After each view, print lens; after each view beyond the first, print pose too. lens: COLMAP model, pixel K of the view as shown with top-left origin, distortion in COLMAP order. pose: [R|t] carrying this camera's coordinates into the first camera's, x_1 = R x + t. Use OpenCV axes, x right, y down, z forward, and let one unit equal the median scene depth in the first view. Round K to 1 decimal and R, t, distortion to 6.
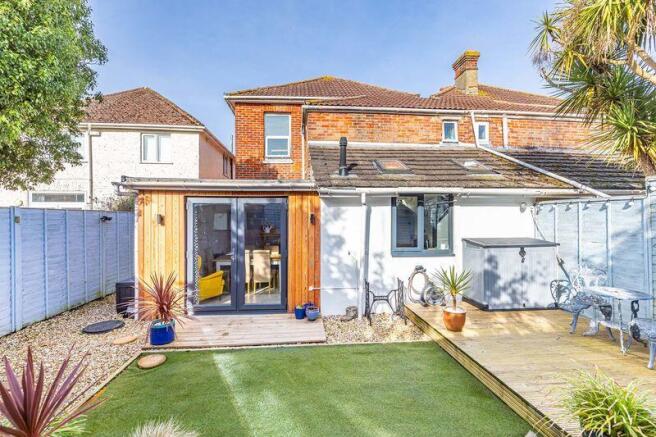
lens RADIAL K [[292.7, 0, 329.1], [0, 292.7, 217.8], [0, 0, 1]] dist [0.002478, -0.000010]
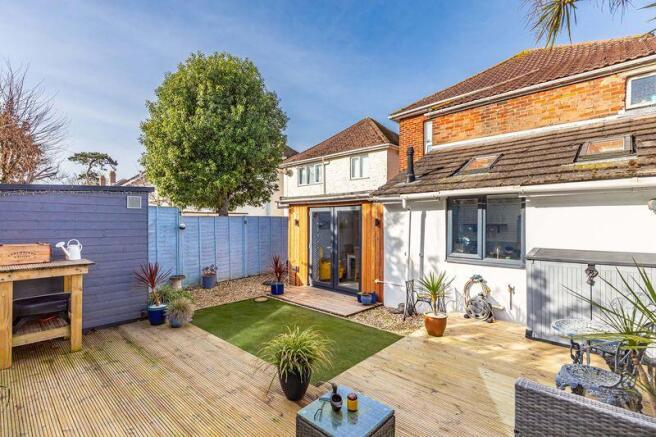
lens RADIAL K [[298.7, 0, 325.9], [0, 298.7, 222.8], [0, 0, 1]] dist [0.000164, -0.000028]
pose [[0.667472, 0.004878, -0.744619, 0.698057], [-0.000692, 0.999982, 0.005930, -0.002766], [0.744635, -0.003443, 0.667463, 0.036139]]
